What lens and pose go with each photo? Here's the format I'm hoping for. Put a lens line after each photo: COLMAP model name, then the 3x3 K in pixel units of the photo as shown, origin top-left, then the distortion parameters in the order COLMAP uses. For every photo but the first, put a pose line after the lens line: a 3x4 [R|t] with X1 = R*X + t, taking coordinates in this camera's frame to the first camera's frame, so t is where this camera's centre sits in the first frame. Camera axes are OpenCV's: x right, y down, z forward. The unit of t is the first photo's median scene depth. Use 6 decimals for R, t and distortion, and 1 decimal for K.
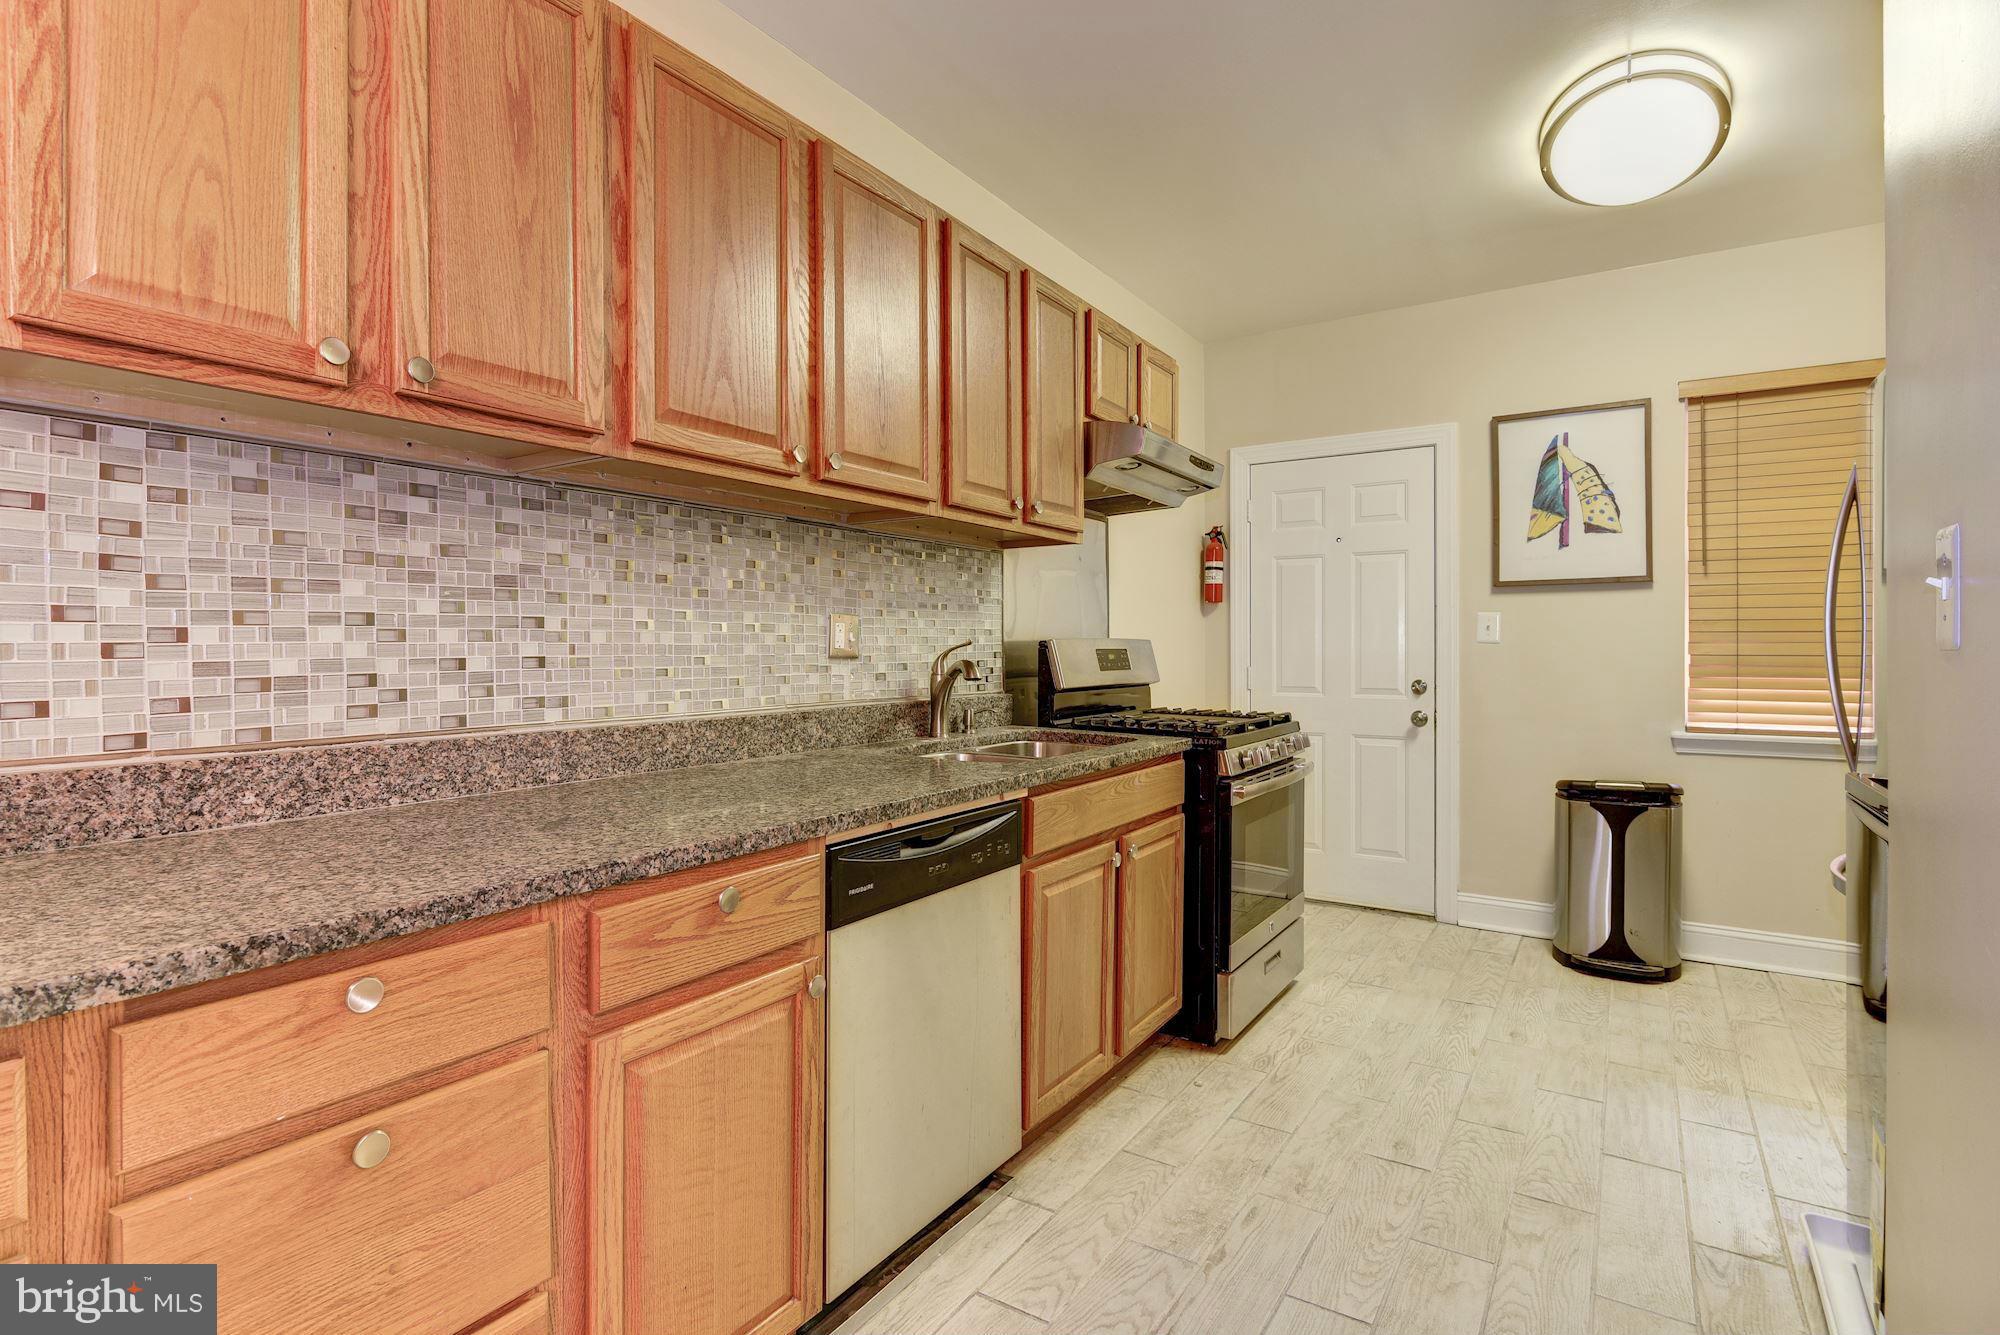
lens RADIAL K [[971.1, 0, 1000.0], [0, 971.1, 667.5], [0, 0, 1]] dist [0.000624, 0.000034]
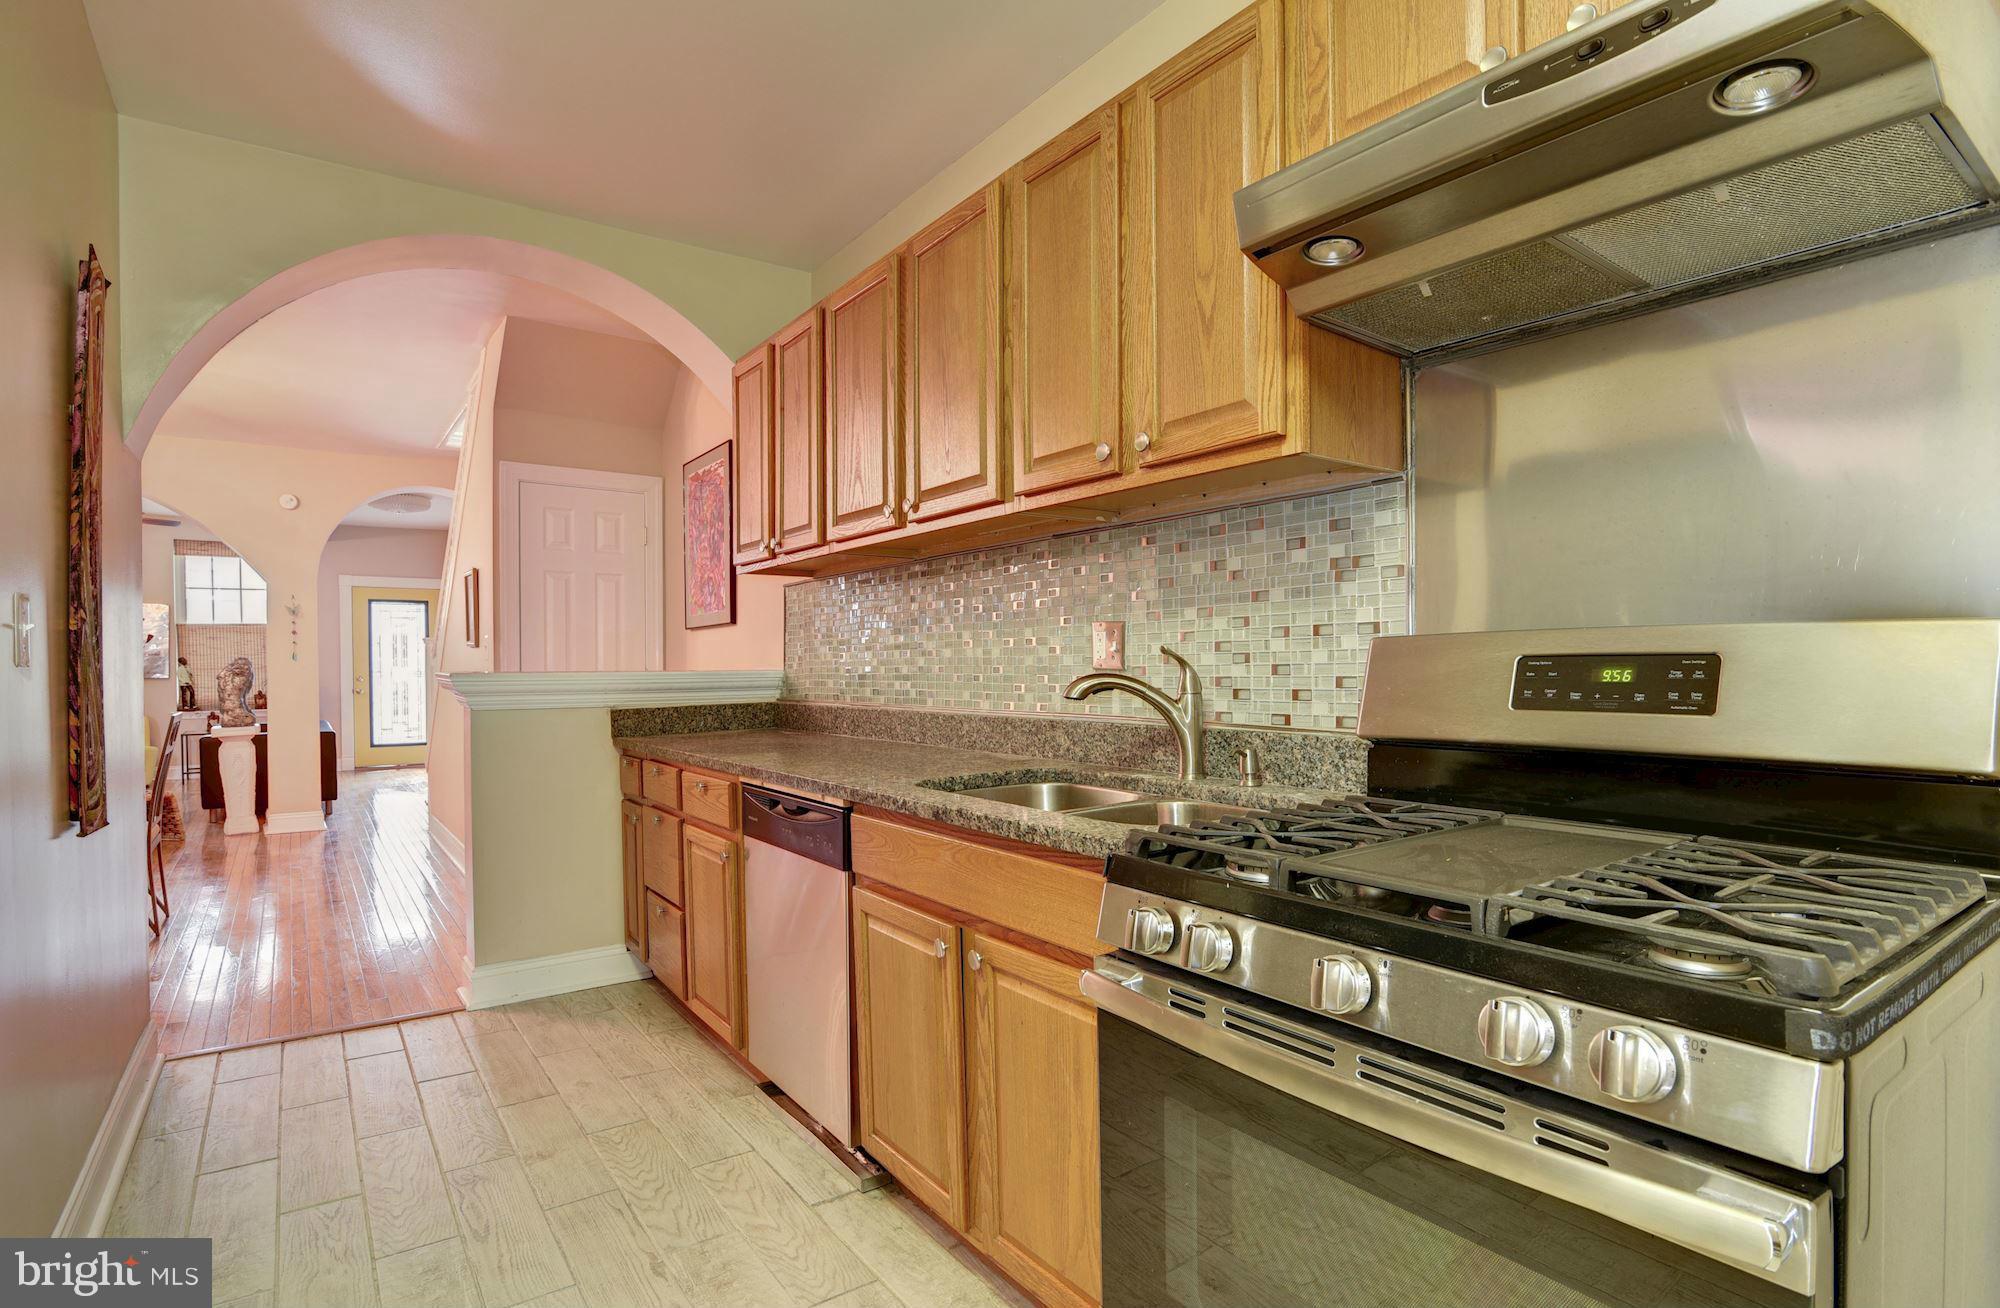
lens RADIAL K [[992.1, 0, 996.2], [0, 992.1, 699.7], [0, 0, 1]] dist [-0.024045, -0.000177]
pose [[-0.366479, 0.035978, -0.929730, 0.867708], [-0.011976, 0.998987, 0.043379, -0.023741], [0.930349, 0.027032, -0.365677, 1.433376]]
